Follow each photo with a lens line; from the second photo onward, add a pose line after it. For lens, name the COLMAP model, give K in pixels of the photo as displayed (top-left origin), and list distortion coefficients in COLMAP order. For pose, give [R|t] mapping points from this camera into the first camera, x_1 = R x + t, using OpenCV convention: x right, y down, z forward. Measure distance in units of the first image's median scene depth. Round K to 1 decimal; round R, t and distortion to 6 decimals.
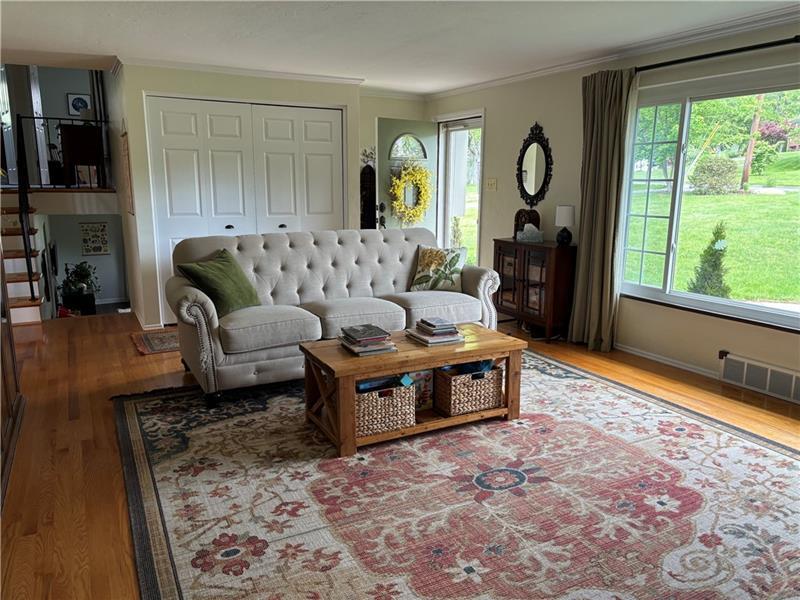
lens RADIAL K [[607.2, 0, 409.6], [0, 607.2, 301.7], [0, 0, 1]] dist [0.022090, -0.005565]
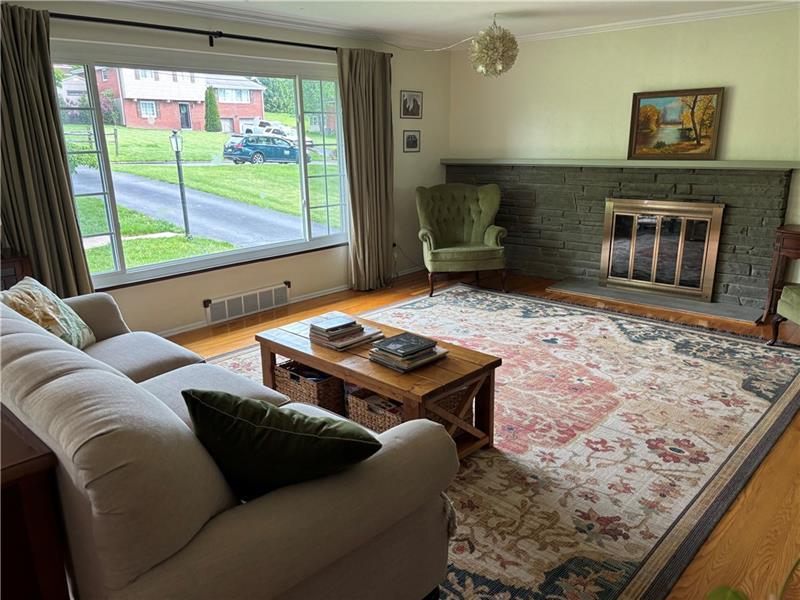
lens RADIAL K [[607.2, 0, 409.6], [0, 607.2, 301.7], [0, 0, 1]] dist [0.022090, -0.005565]
pose [[-0.330970, -0.251111, 0.909616, -1.027585], [0.205011, 0.921785, 0.329065, -0.339377], [-0.921102, 0.295392, -0.253602, 1.521036]]
